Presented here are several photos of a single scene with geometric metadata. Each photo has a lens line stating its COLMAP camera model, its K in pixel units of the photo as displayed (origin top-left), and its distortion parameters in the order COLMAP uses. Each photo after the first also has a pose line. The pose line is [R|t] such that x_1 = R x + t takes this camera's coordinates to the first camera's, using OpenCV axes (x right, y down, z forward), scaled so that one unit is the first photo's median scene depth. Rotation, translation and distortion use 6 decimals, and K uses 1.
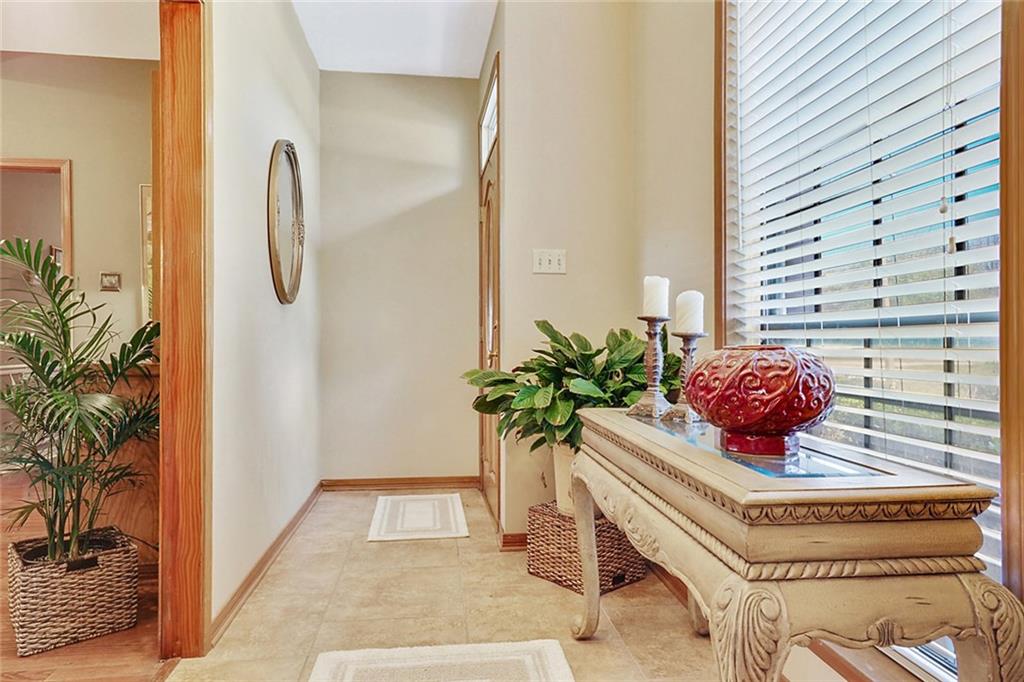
lens RADIAL K [[635.0, 0, 511.9], [0, 635.0, 342.4], [0, 0, 1]] dist [0.022696, 0.000361]
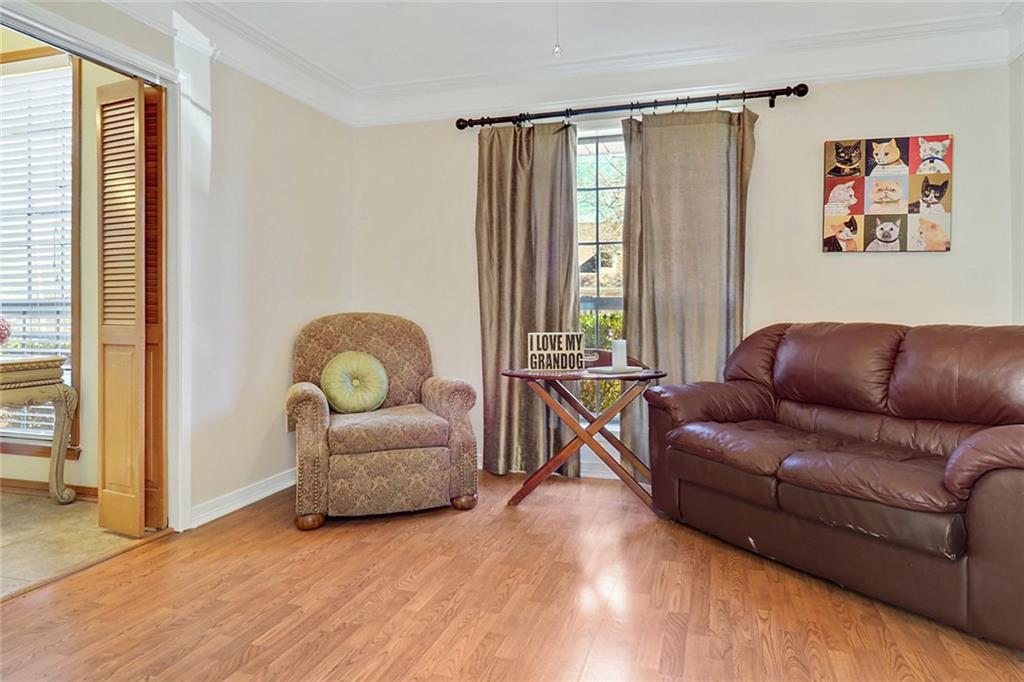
lens RADIAL K [[635.0, 0, 522.7], [0, 635.0, 308.5], [0, 0, 1]] dist [0.022696, 0.000361]
pose [[0.392685, -0.004277, 0.919663, -1.341306], [0.008914, 0.999960, 0.000844, -0.001430], [-0.919630, 0.007866, 0.392707, -2.405300]]
